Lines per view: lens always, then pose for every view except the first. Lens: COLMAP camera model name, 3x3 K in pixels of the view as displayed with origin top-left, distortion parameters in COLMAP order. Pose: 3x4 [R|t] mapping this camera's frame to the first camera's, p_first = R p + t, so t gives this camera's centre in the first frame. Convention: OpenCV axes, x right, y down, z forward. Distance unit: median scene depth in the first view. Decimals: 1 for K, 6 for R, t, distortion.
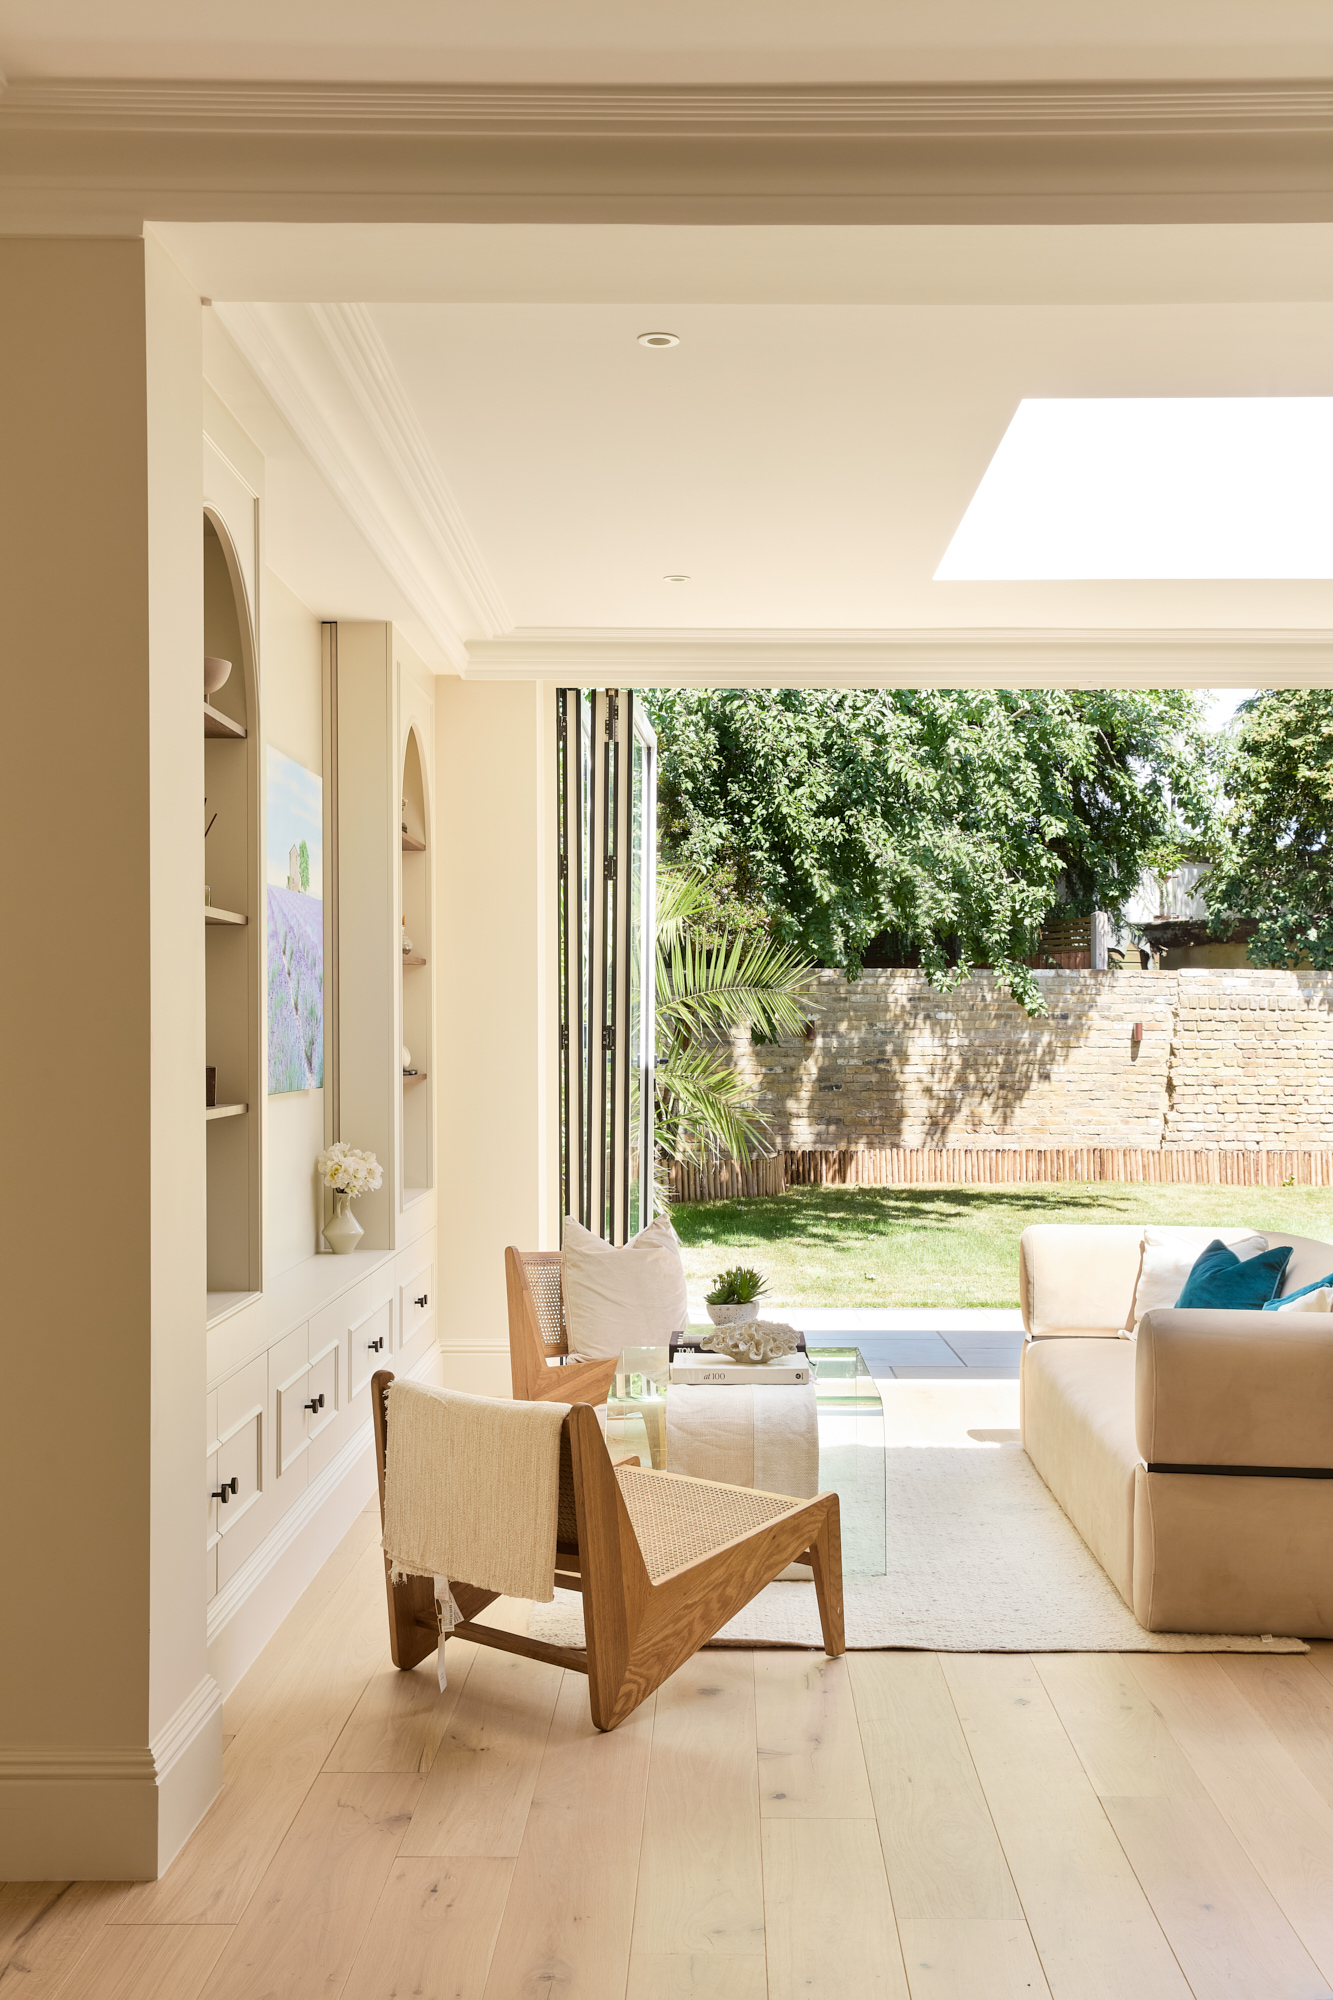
lens RADIAL K [[2282.8, 0, 666.5], [0, 2282.8, 1000.0], [0, 0, 1]] dist [0.000849, 0.001316]
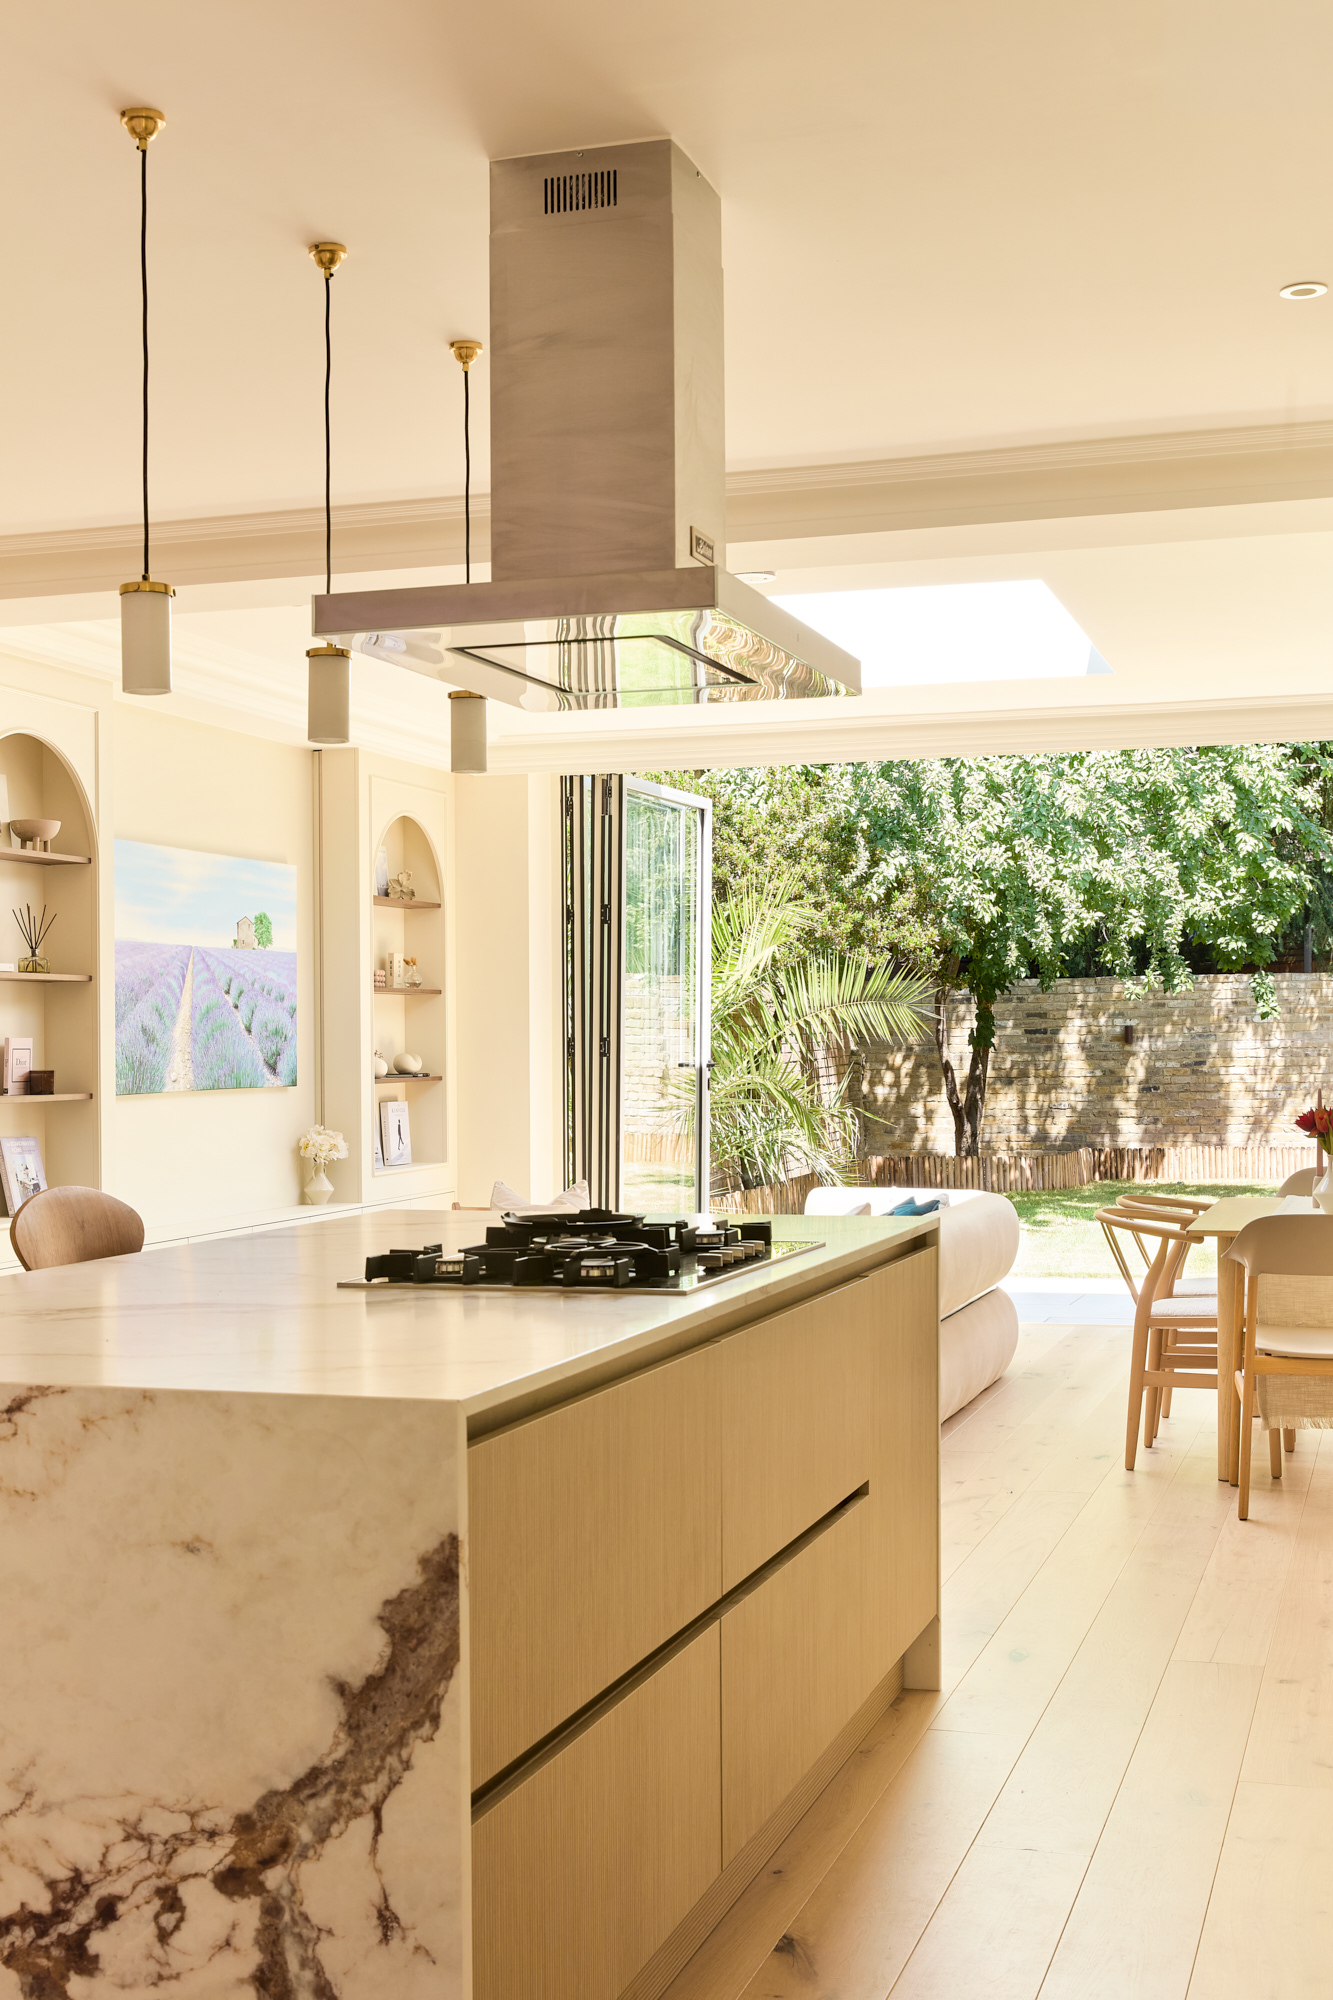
lens RADIAL K [[2380.3, 0, 666.5], [0, 2380.3, 1000.0], [0, 0, 1]] dist [-0.018571, -0.006647]
pose [[0.960627, -0.020370, -0.277095, 0.234450], [0.019526, 0.999792, -0.005807, -0.000811], [0.277156, 0.000168, 0.960825, -0.169669]]
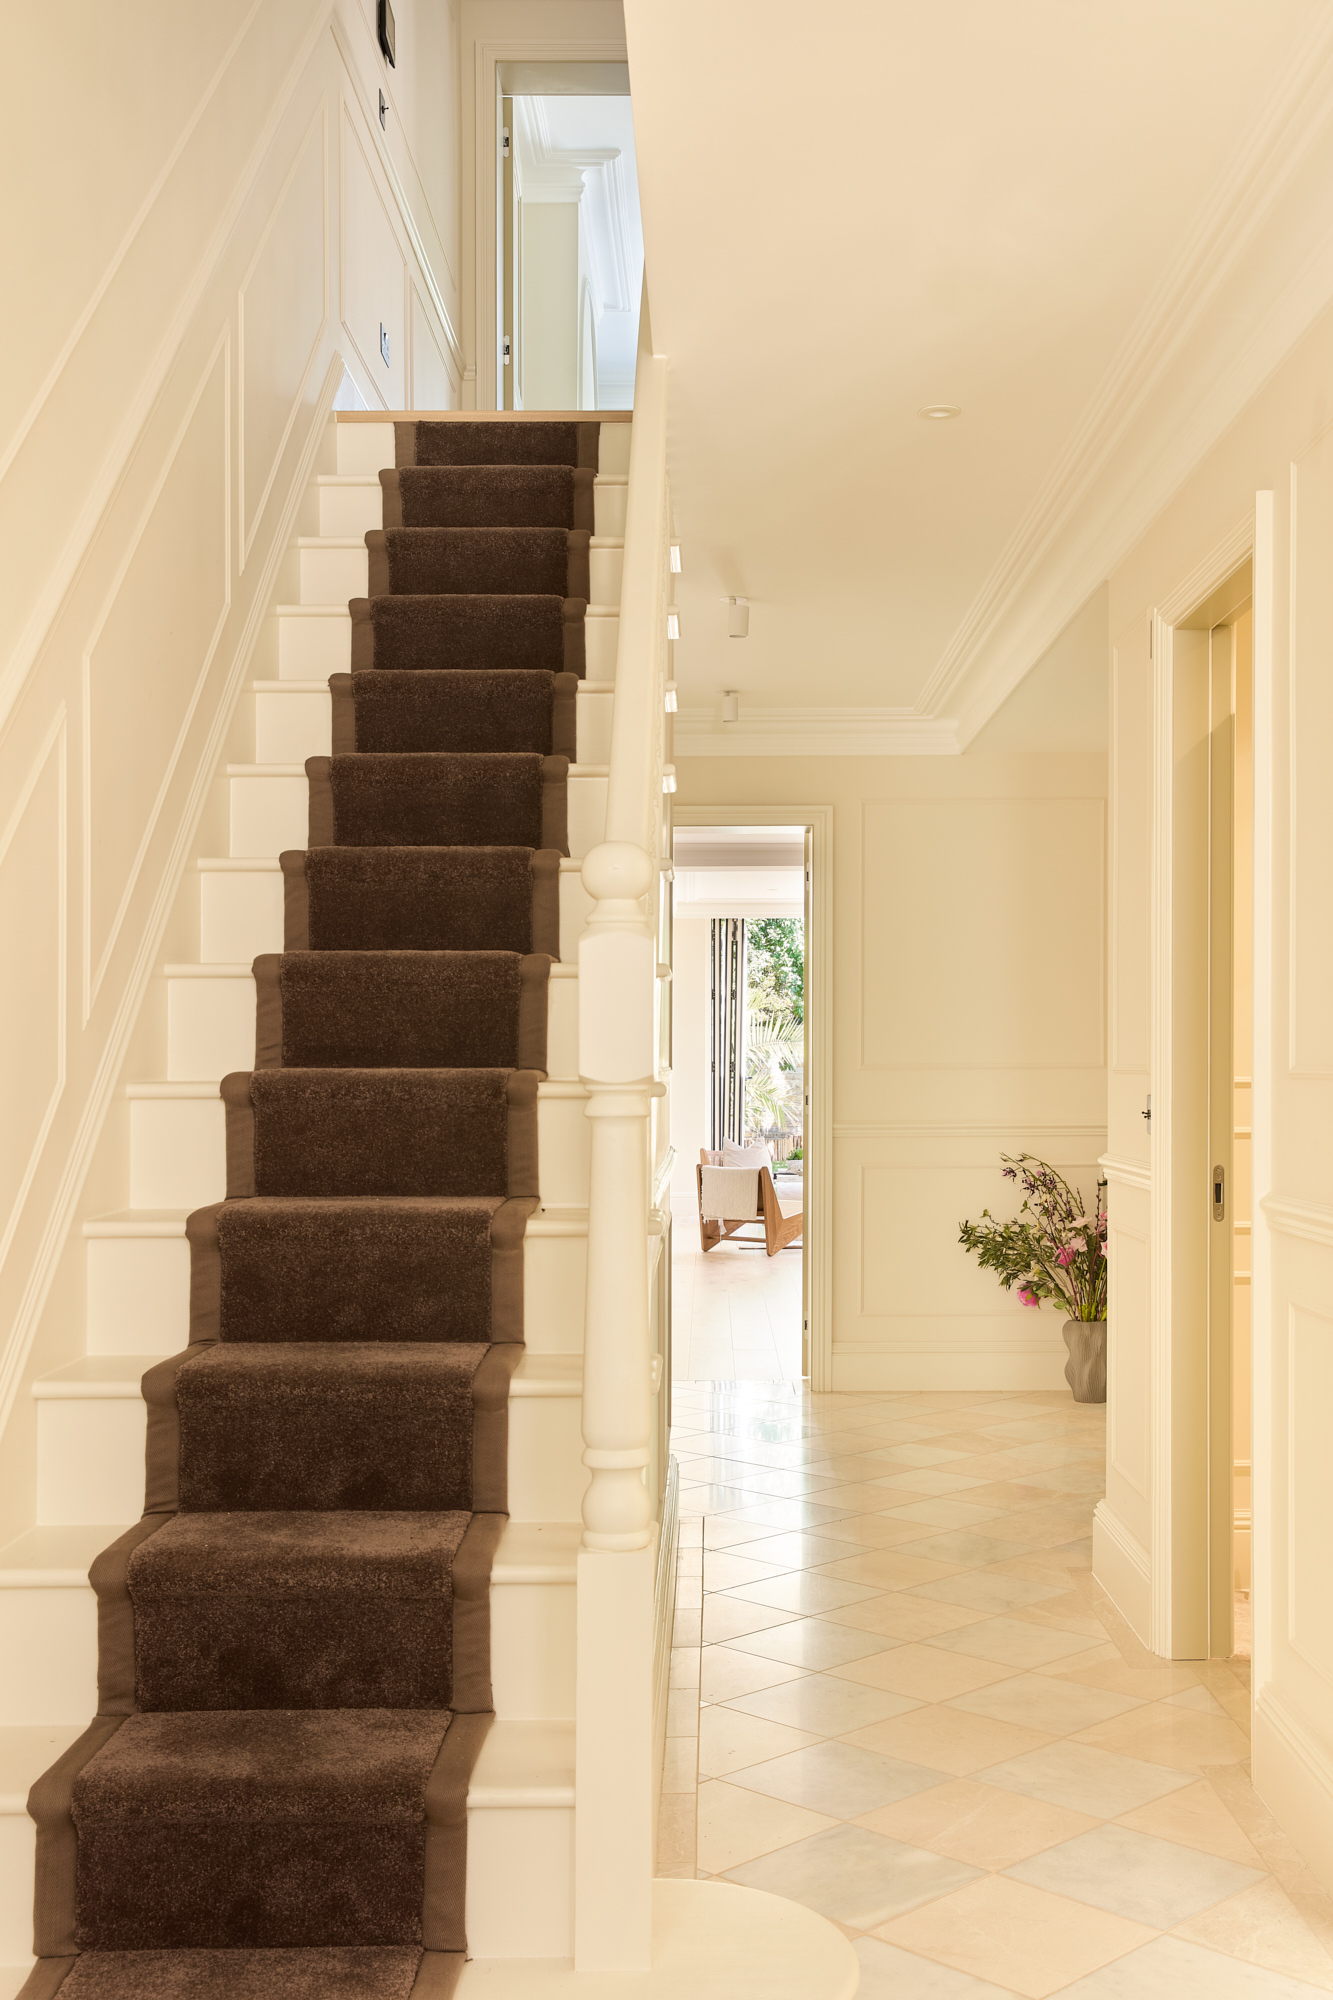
lens RADIAL K [[2140.6, 0, 666.5], [0, 2140.6, 1000.0], [0, 0, 1]] dist [0.000203, -0.000100]
pose [[0.999976, -0.005297, 0.004574, -0.065705], [0.005374, 0.999838, -0.017171, -0.008991], [-0.004482, 0.017196, 0.999842, -0.754727]]
